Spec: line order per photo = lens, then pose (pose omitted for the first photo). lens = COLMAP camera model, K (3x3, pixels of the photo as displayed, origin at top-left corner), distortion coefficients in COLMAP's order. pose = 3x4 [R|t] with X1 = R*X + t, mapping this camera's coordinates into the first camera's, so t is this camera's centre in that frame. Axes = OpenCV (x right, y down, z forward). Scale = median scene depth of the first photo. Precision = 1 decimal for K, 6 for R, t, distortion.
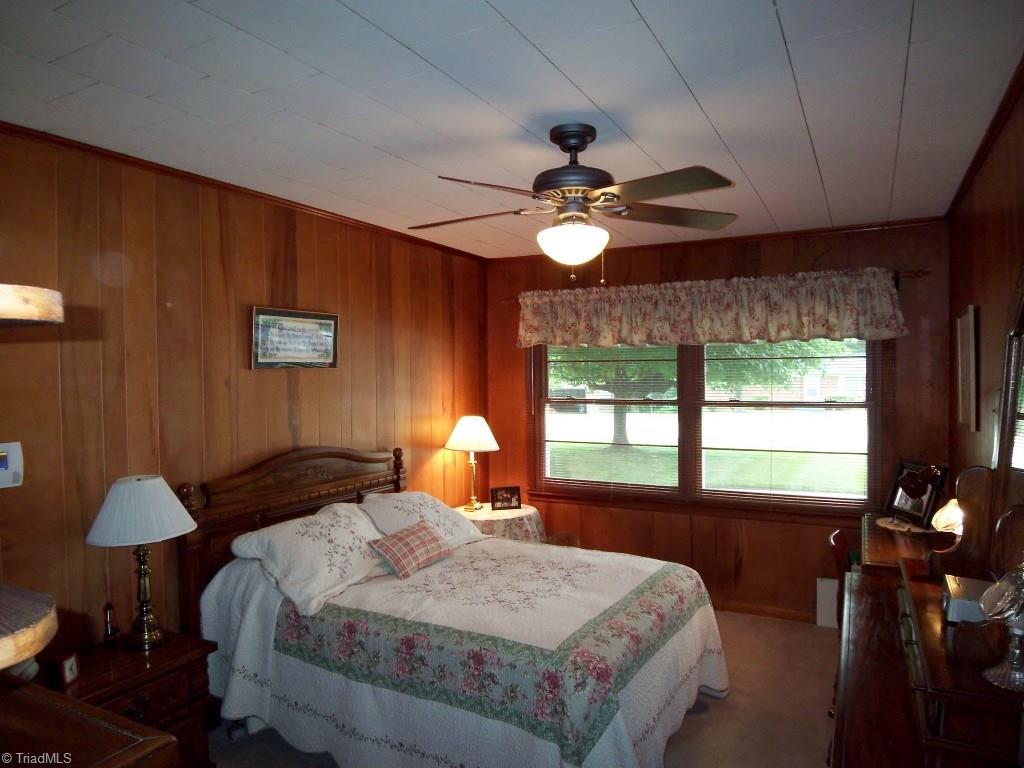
lens RADIAL K [[682.8, 0, 506.9], [0, 682.8, 380.8], [0, 0, 1]] dist [-0.012754, -0.036480]
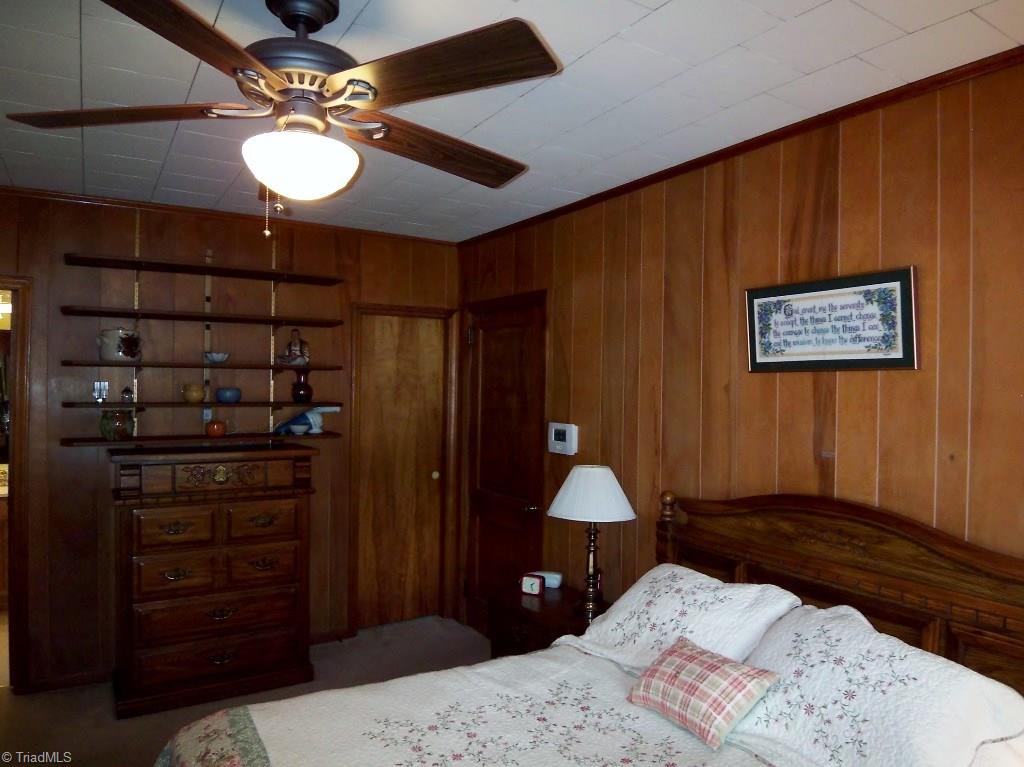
lens RADIAL K [[682.8, 0, 504.1], [0, 682.8, 387.3], [0, 0, 1]] dist [-0.012754, -0.036480]
pose [[-0.502966, 0.004698, -0.864293, 0.410809], [-0.022875, 0.999563, 0.018745, -0.007443], [0.864003, 0.029199, -0.502639, 1.106404]]
